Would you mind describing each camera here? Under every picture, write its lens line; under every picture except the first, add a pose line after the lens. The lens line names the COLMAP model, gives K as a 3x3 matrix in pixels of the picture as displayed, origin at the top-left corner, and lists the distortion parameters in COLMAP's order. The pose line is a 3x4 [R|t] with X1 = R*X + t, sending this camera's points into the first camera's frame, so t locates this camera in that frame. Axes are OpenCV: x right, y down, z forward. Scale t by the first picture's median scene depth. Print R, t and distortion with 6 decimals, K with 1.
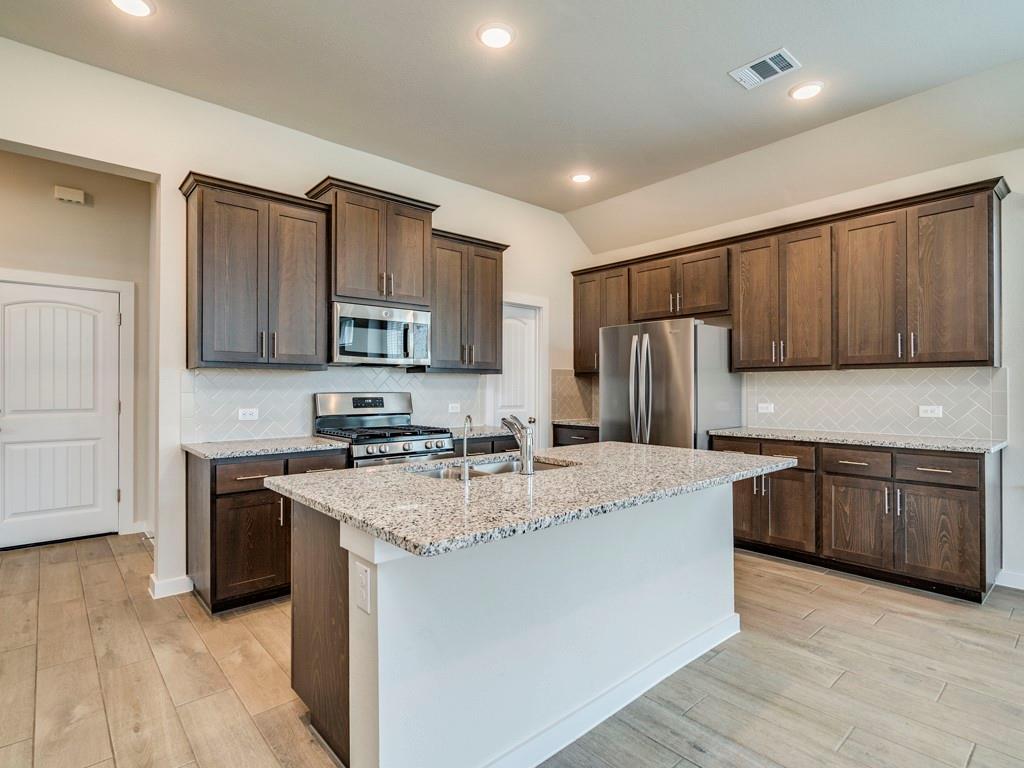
lens RADIAL K [[525.9, 0, 515.0], [0, 525.9, 370.9], [0, 0, 1]] dist [-0.000158, 0.000701]
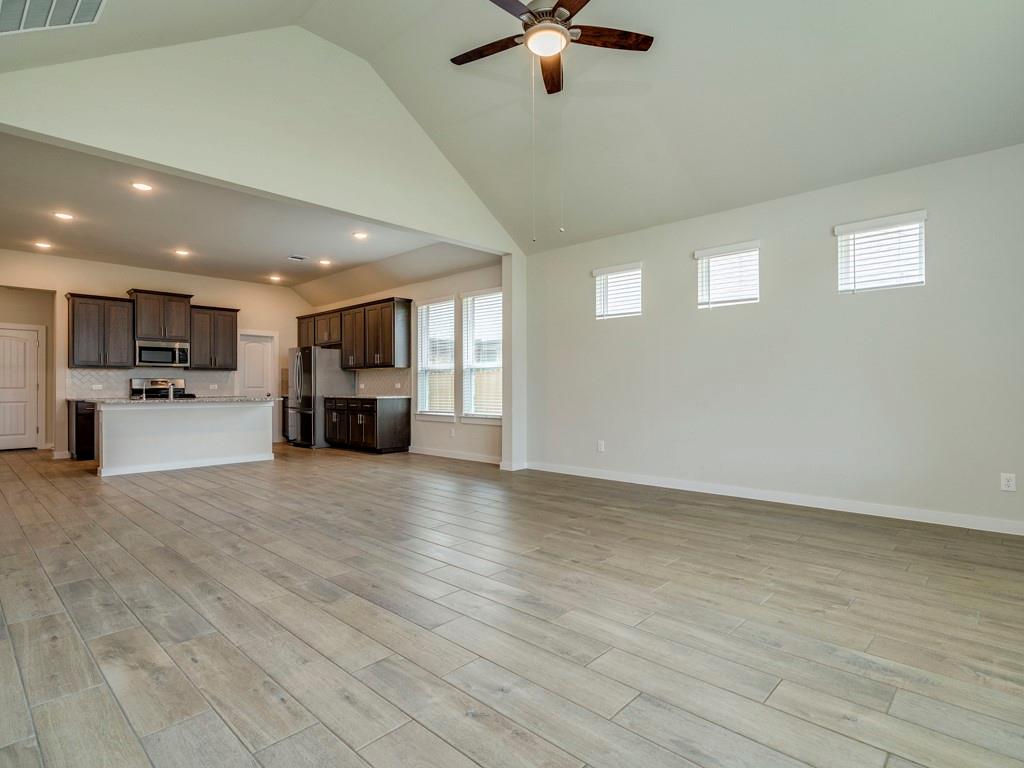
lens RADIAL K [[525.9, 0, 515.0], [0, 525.9, 370.9], [0, 0, 1]] dist [-0.000158, 0.000701]
pose [[0.994951, -0.000672, 0.100357, 1.056944], [0.000541, 0.999999, 0.001337, 0.005774], [-0.100358, -0.001276, 0.994951, -1.451910]]
